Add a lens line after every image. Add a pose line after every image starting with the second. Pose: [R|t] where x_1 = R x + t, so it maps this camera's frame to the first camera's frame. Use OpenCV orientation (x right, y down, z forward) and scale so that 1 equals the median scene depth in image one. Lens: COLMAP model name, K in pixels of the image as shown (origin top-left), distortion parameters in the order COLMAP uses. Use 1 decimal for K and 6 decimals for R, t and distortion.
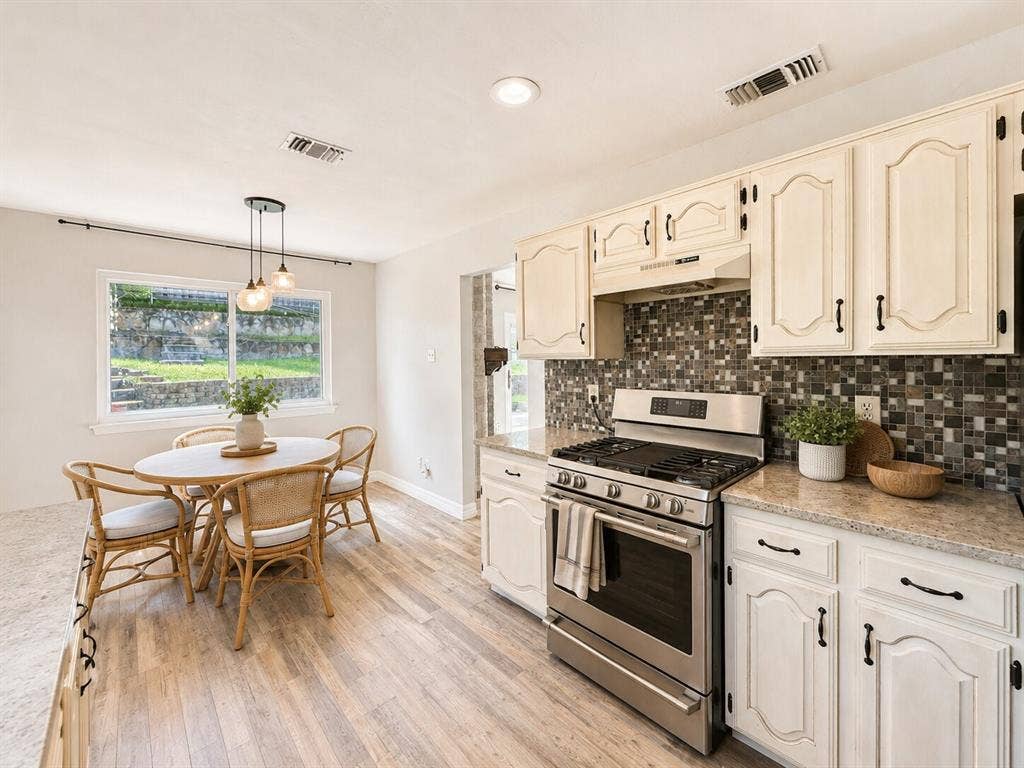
lens RADIAL K [[421.1, 0, 510.9], [0, 421.1, 362.5], [0, 0, 1]] dist [-0.000277, -0.000029]
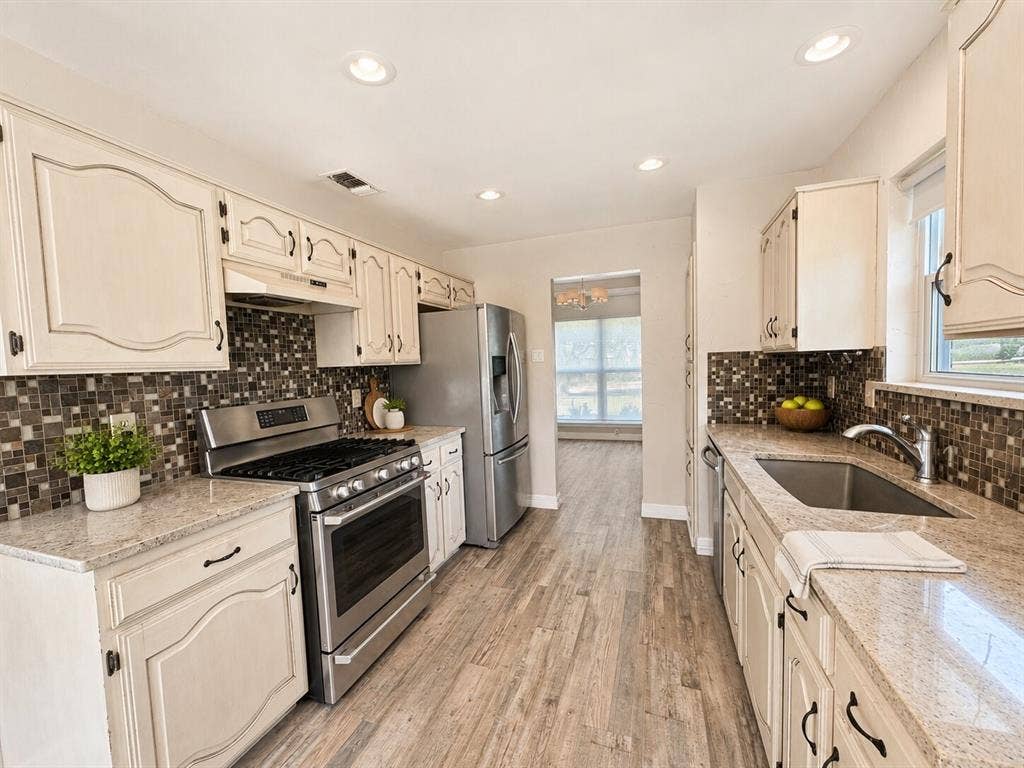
lens RADIAL K [[427.9, 0, 512.0], [0, 427.9, 384.0], [0, 0, 1]] dist [0.001645, 0.000330]
pose [[-0.471829, -0.017511, 0.881516, -0.779642], [0.042992, 0.998157, 0.042839, 0.005757], [-0.880641, 0.058110, -0.470206, 0.957625]]
